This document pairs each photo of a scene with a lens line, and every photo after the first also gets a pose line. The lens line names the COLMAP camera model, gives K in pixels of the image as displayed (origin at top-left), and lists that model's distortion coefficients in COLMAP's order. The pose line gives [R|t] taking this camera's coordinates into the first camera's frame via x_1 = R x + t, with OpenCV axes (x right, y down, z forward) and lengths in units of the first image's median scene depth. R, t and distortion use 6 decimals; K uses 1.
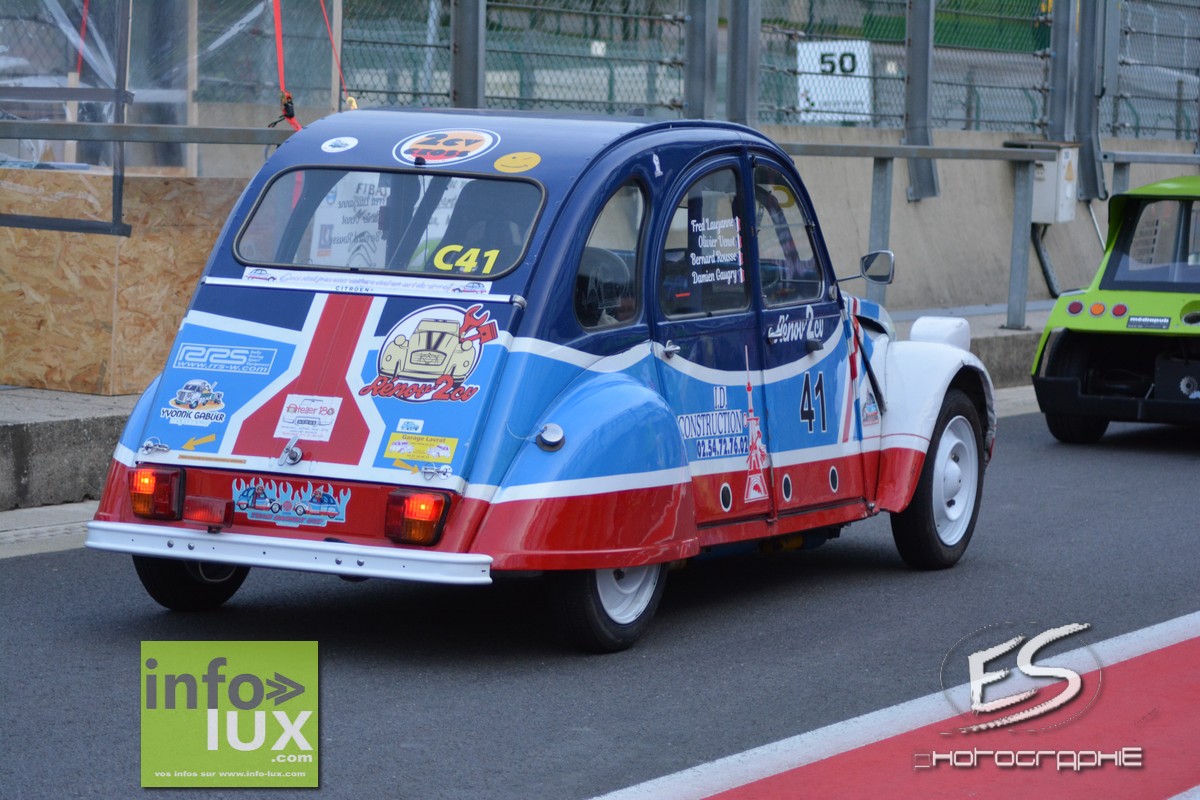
lens RADIAL K [[3928.0, 0, 600.0], [0, 3928.0, 400.0], [0, 0, 1]] dist [-0.464345, -0.044684]
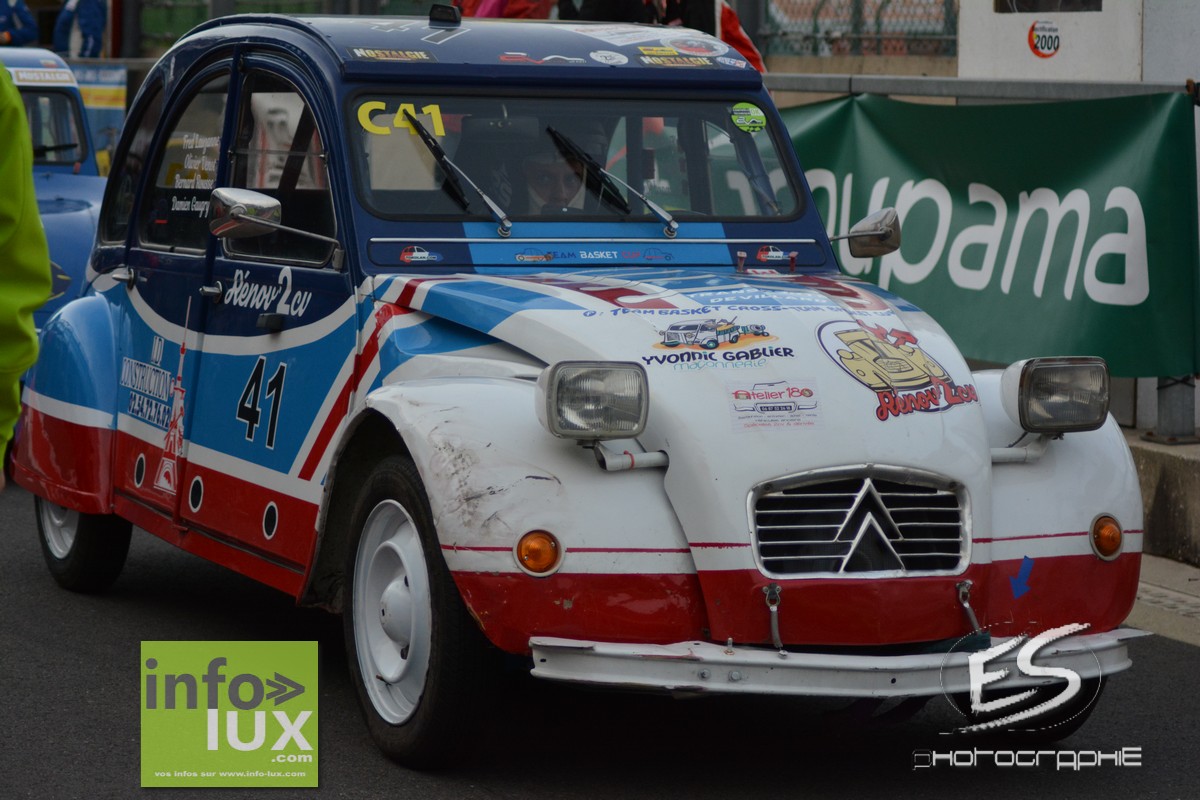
lens RADIAL K [[3928.0, 0, 600.0], [0, 3928.0, 400.0], [0, 0, 1]] dist [-0.464345, -0.044684]
pose [[-0.669164, 0.021971, -0.742790, 0.562879], [-0.089609, 0.989883, 0.110006, -0.086584], [0.737692, 0.140172, -0.660426, 1.577084]]
